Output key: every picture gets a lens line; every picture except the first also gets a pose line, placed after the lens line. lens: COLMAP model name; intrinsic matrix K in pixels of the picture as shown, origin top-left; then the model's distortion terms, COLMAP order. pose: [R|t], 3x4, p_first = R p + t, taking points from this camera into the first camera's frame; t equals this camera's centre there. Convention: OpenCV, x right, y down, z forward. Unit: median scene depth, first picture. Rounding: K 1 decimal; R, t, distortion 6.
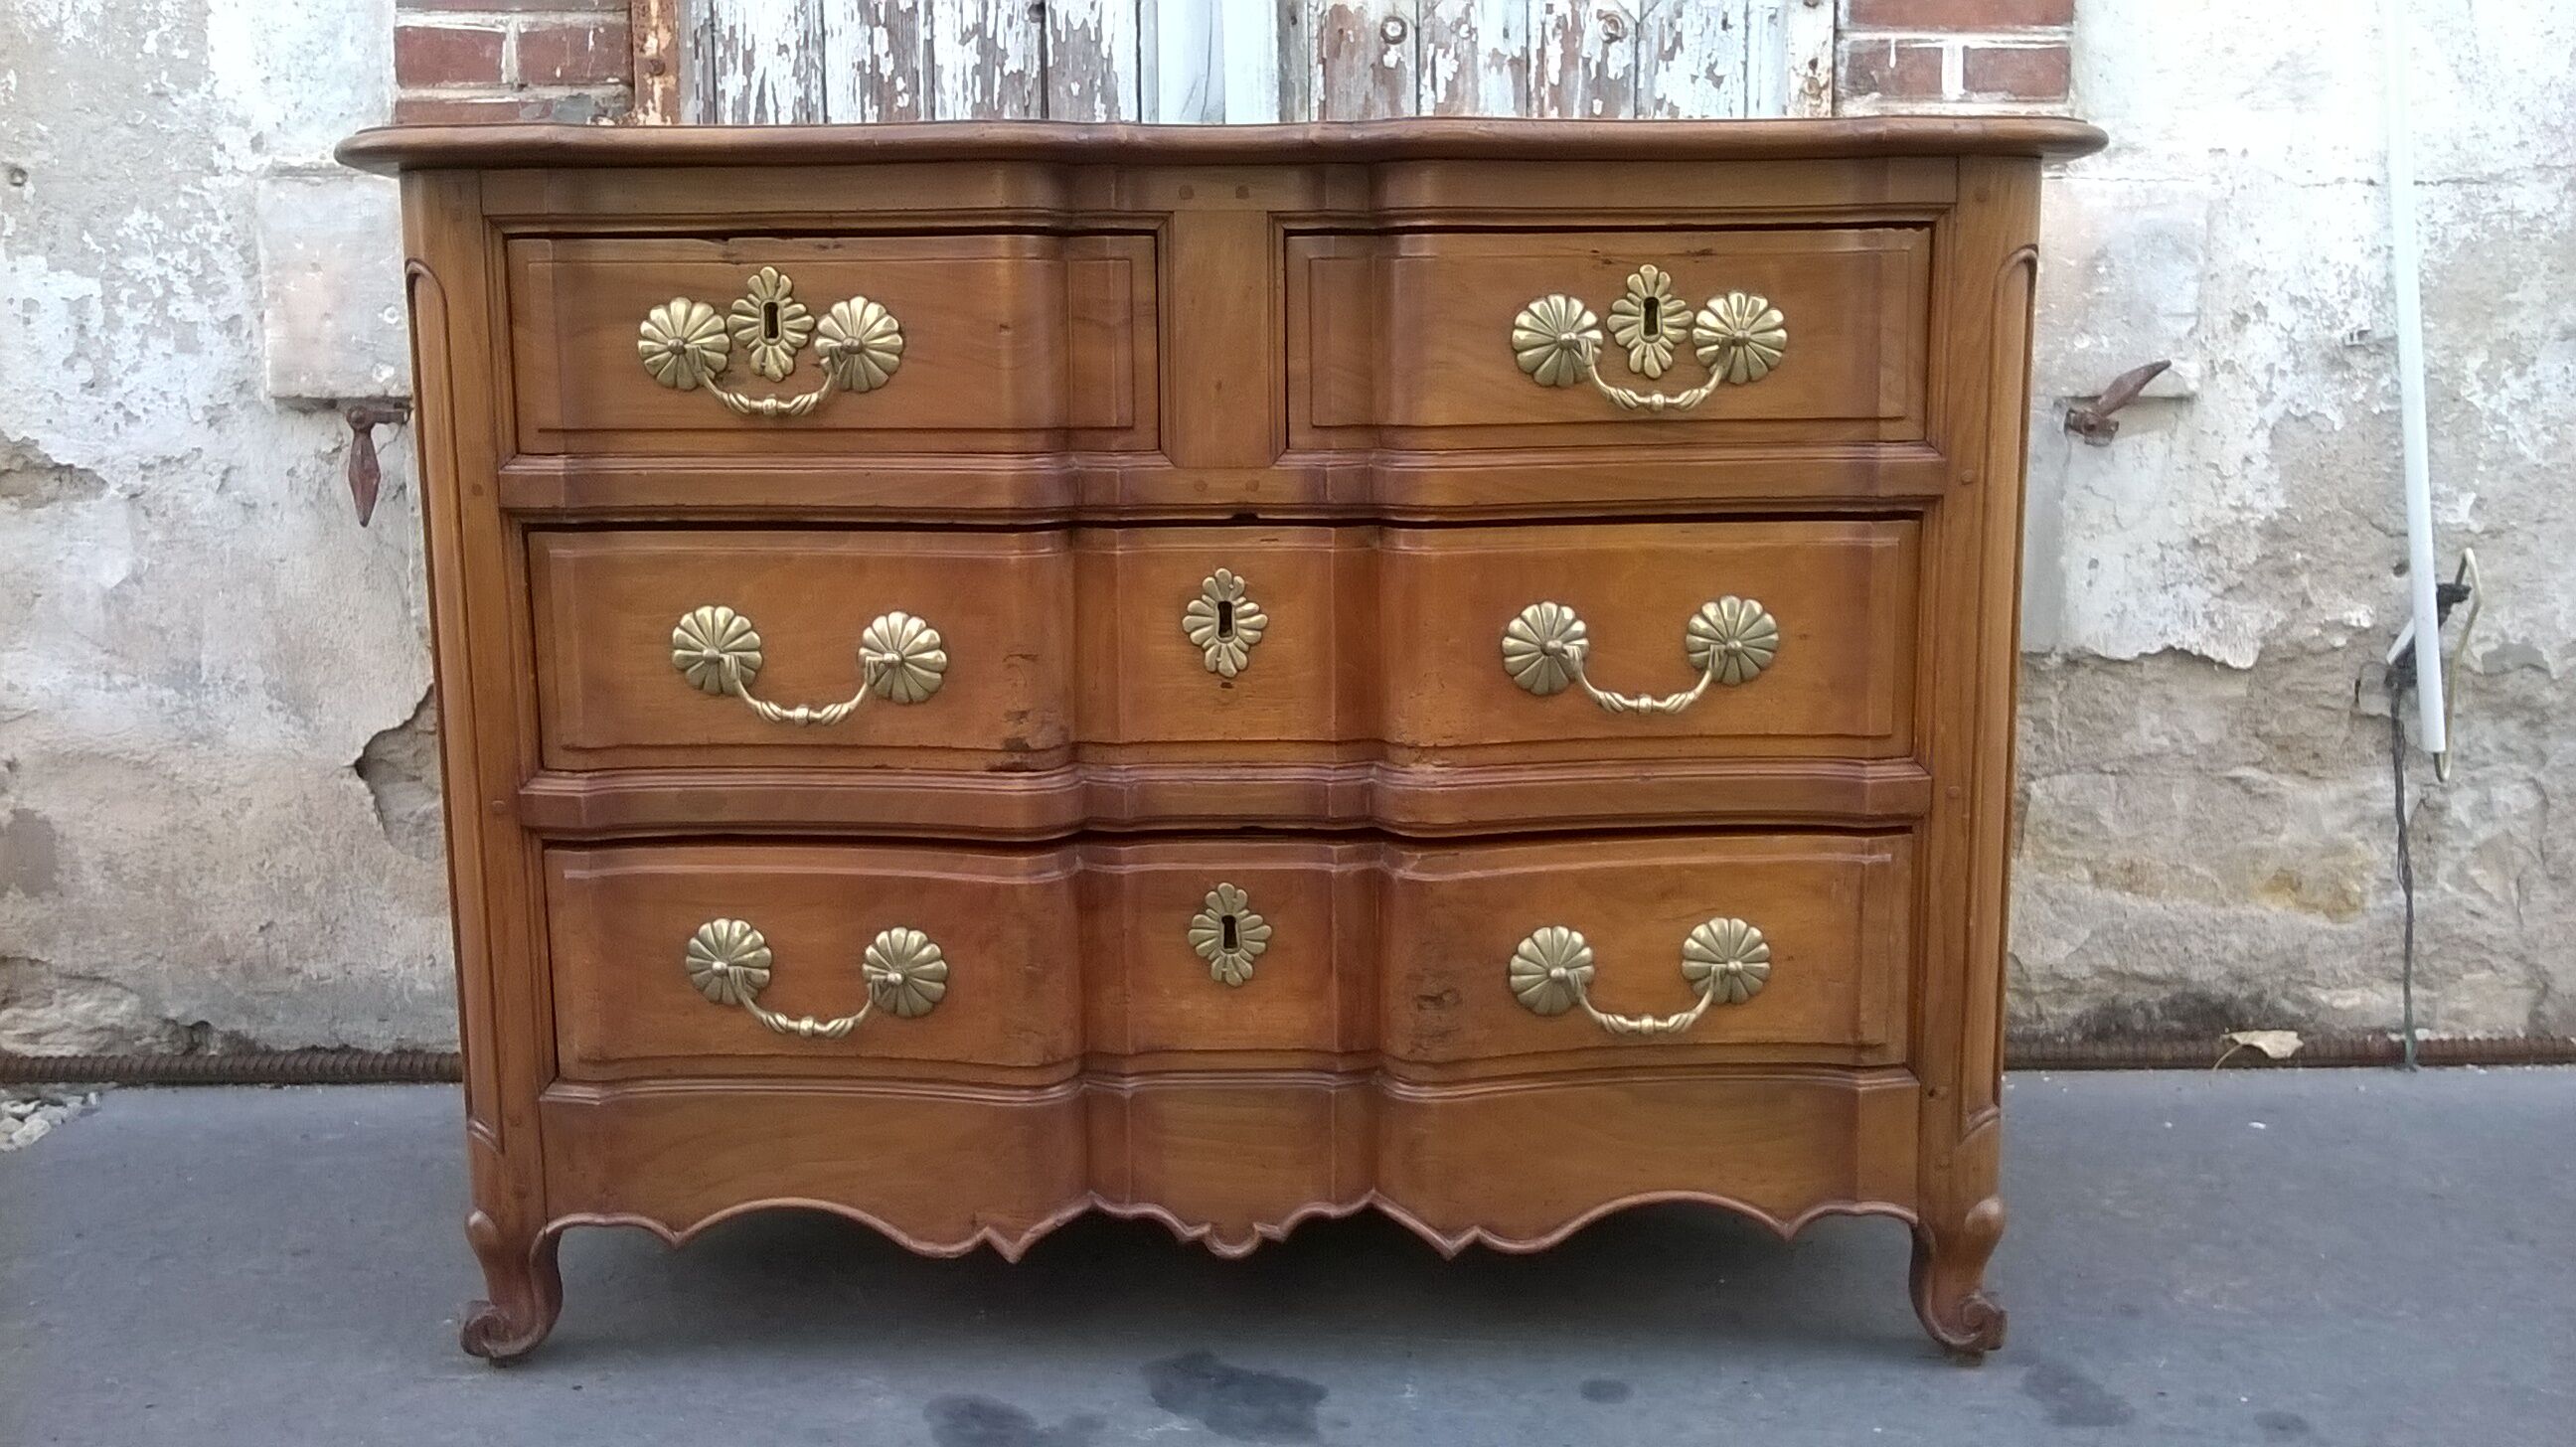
lens RADIAL K [[2261.7, 0, 1306.1], [0, 2261.7, 705.7], [0, 0, 1]] dist [0.053702, -0.201122]
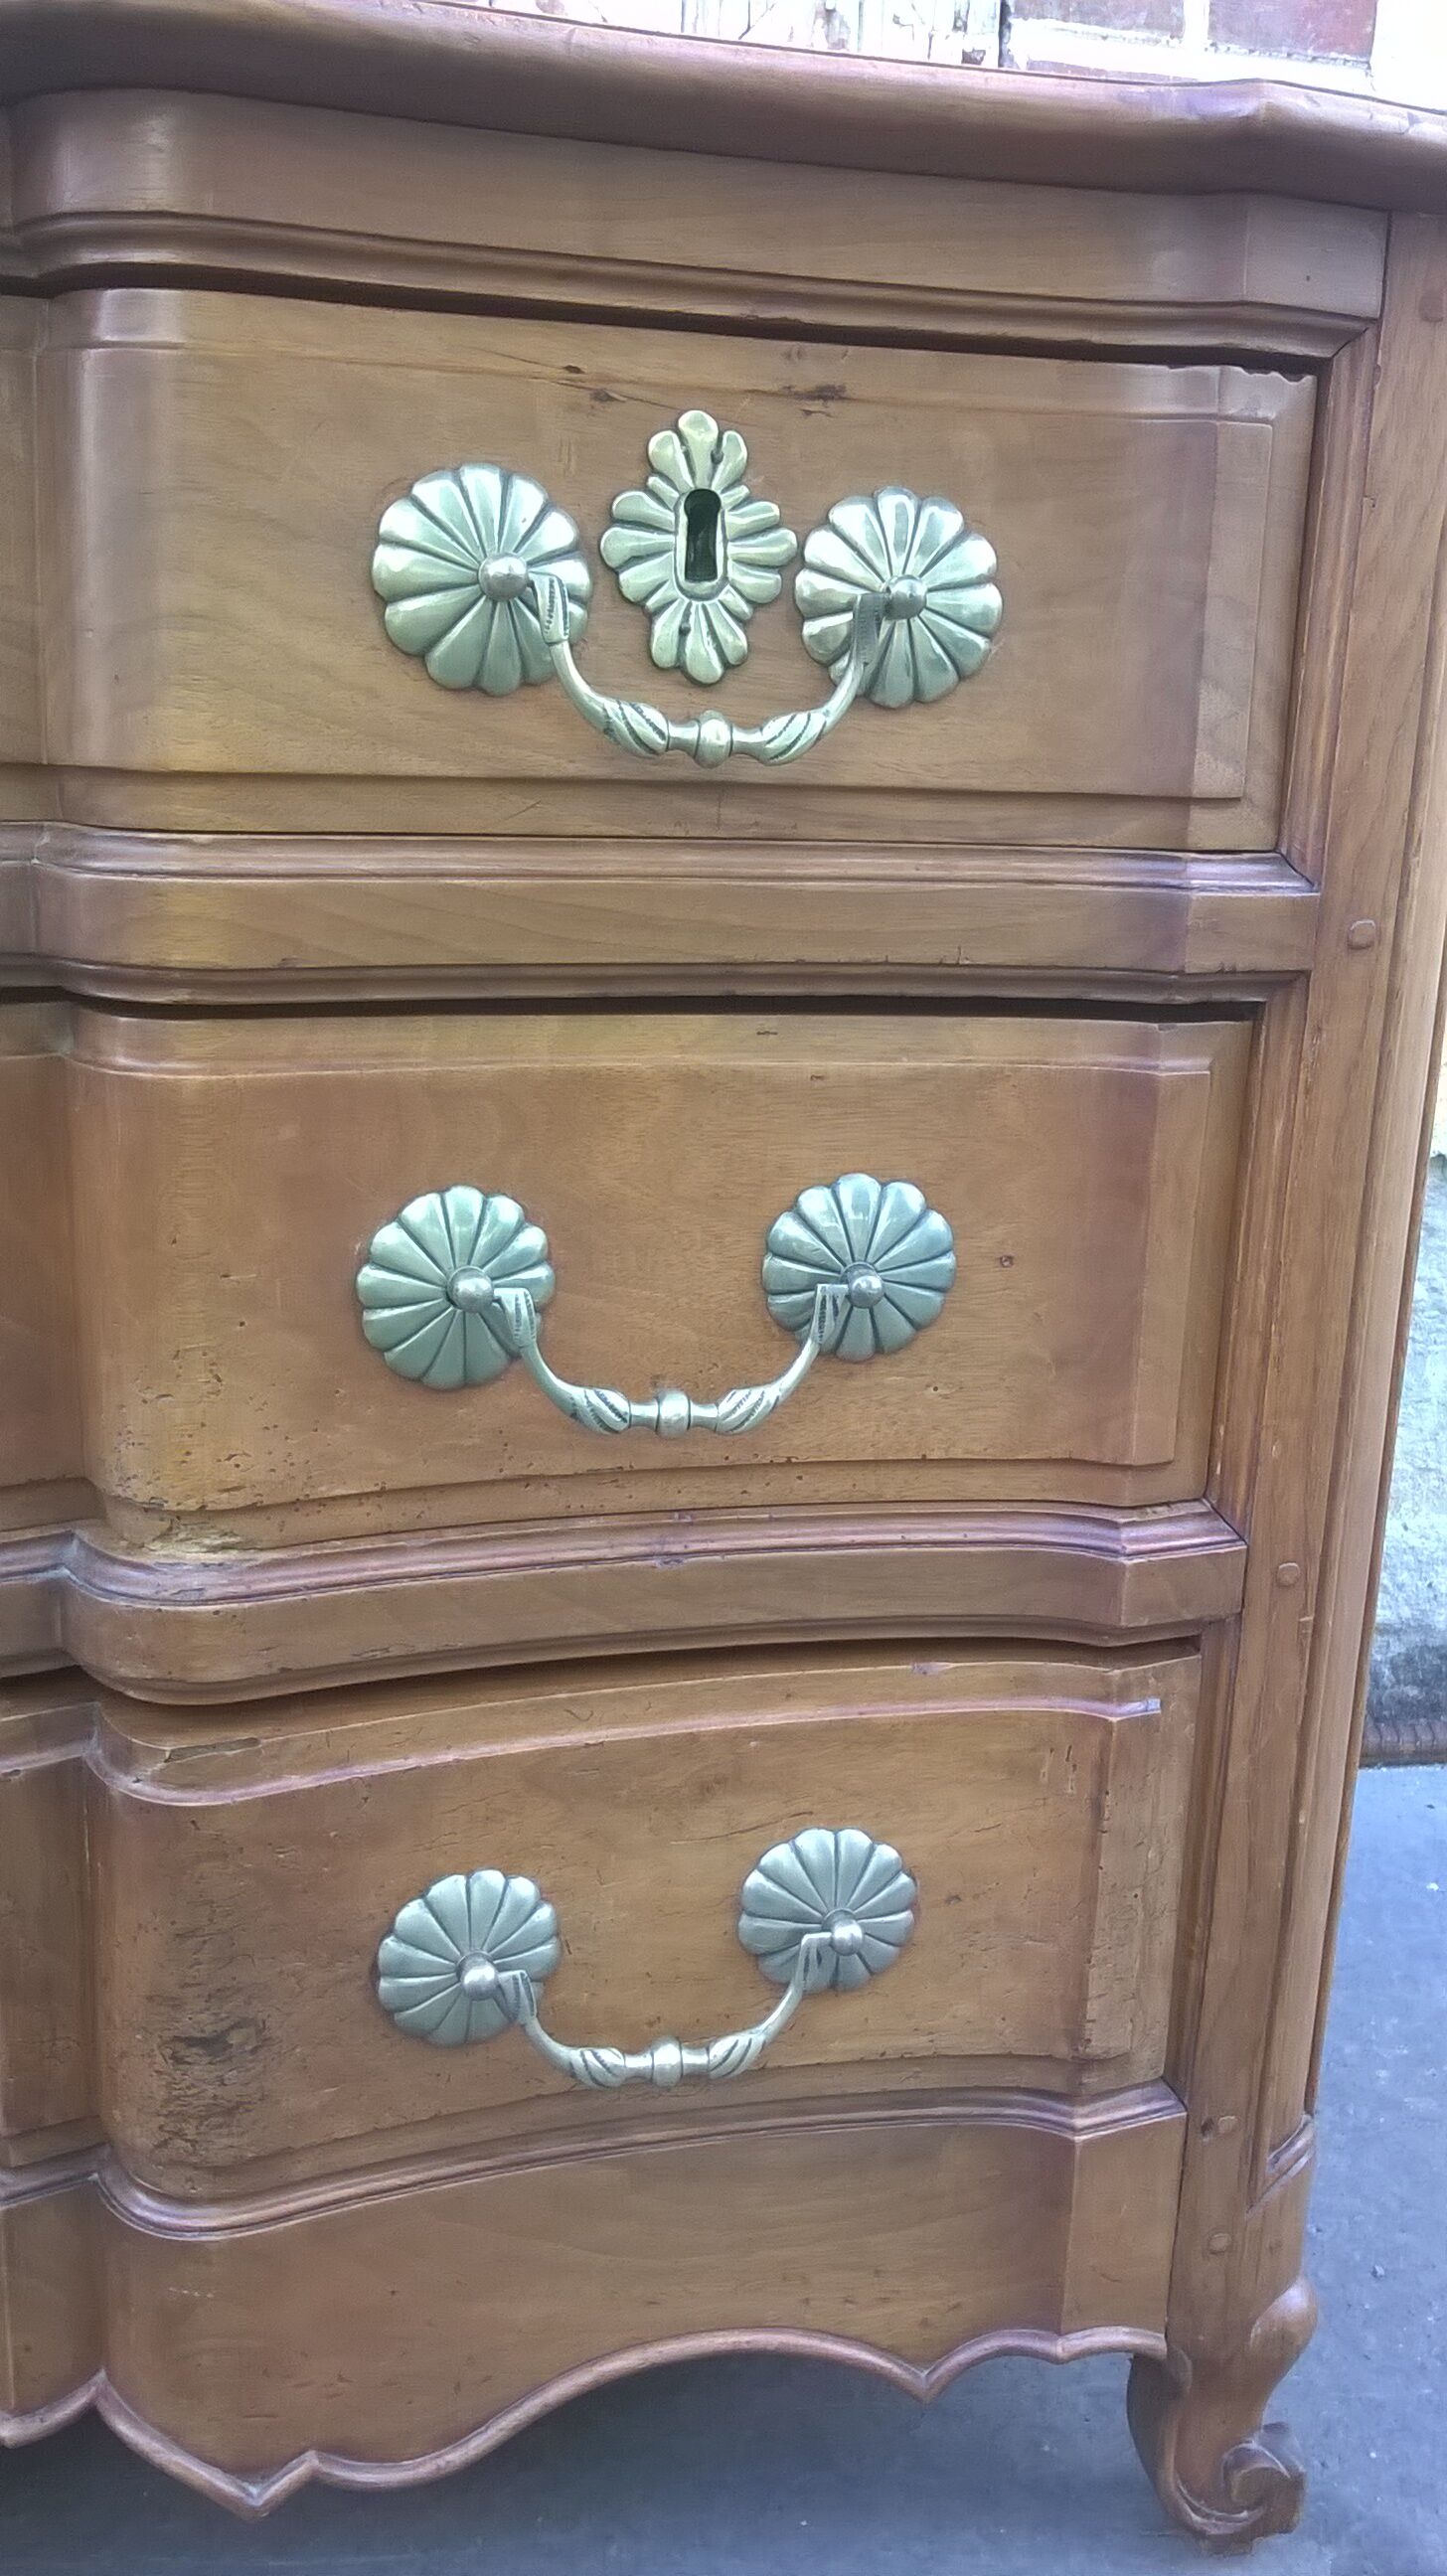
lens RADIAL K [[2273.7, 0, 725.7], [0, 2273.7, 1293.4], [0, 0, 1]] dist [0.048274, -0.196161]
pose [[0.984783, 0.002567, 0.173767, 0.076422], [-0.019503, 0.995207, 0.095824, -0.065677], [-0.172688, -0.097755, 0.980114, 0.524486]]
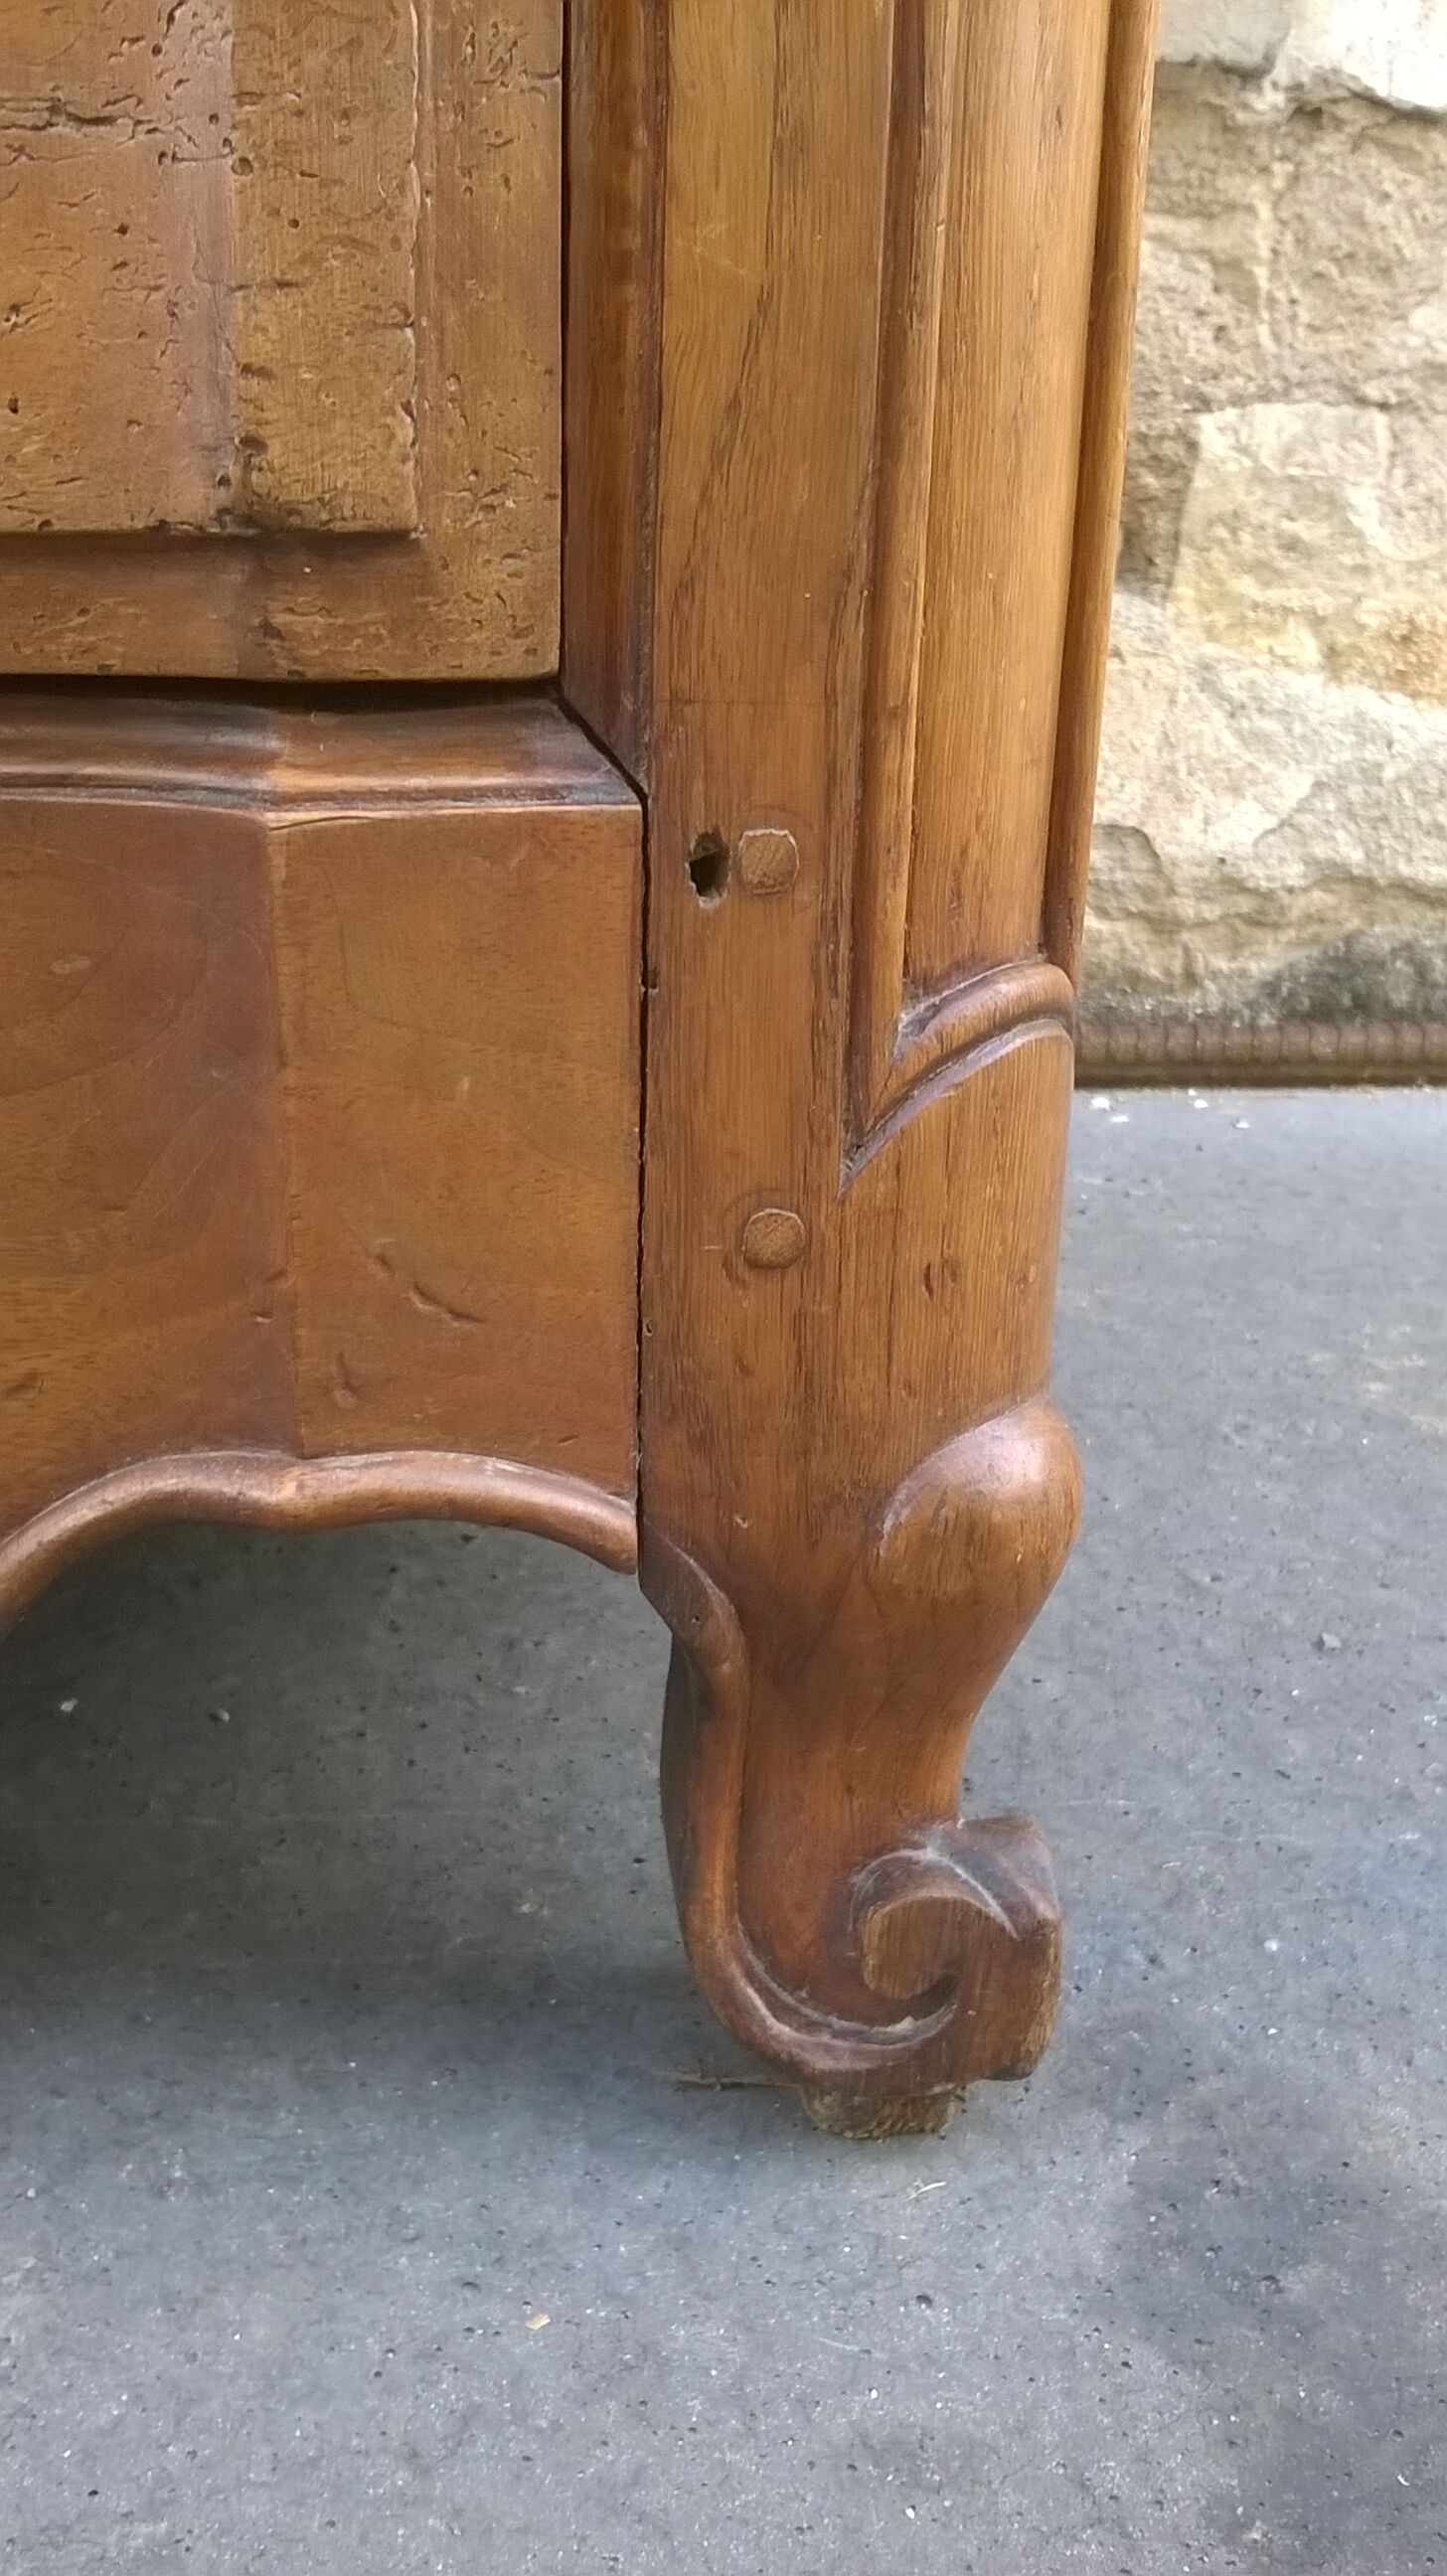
lens RADIAL K [[2300.2, 0, 723.5], [0, 2300.2, 1288.0], [0, 0, 1]] dist [0.043433, -0.195048]
pose [[0.991800, -0.007066, 0.127601, 0.251850], [-0.016557, 0.982950, 0.183125, 0.169519], [-0.126720, -0.183736, 0.974773, 0.809816]]
